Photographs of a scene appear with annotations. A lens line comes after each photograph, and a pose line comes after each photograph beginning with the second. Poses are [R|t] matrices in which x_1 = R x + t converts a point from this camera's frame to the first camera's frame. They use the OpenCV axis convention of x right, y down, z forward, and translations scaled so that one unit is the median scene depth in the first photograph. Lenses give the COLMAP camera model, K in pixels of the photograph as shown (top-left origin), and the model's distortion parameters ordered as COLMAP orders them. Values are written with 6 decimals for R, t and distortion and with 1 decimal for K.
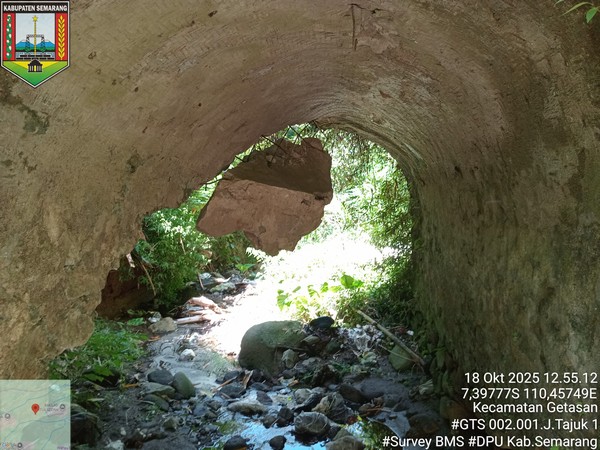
lens RADIAL K [[460.6, 0, 301.1], [0, 460.6, 223.9], [0, 0, 1]] dist [0.033820, -0.051266]
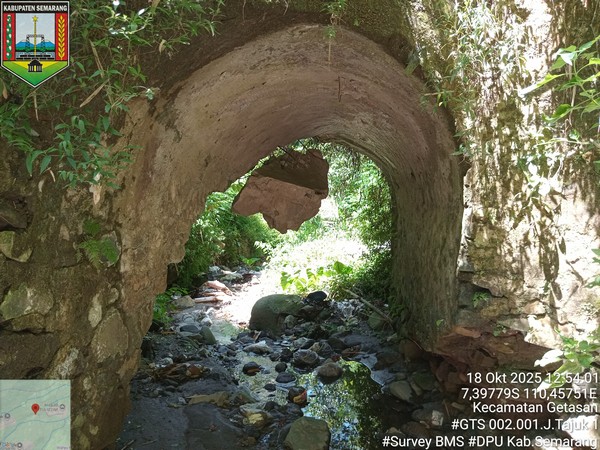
lens RADIAL K [[460.6, 0, 296.9], [0, 460.6, 226.0], [0, 0, 1]] dist [0.033820, -0.051266]
pose [[0.999228, 0.038031, -0.009812, -0.005286], [-0.038195, 0.999125, -0.017033, 0.059868], [0.009156, 0.017395, 0.999807, -0.329579]]
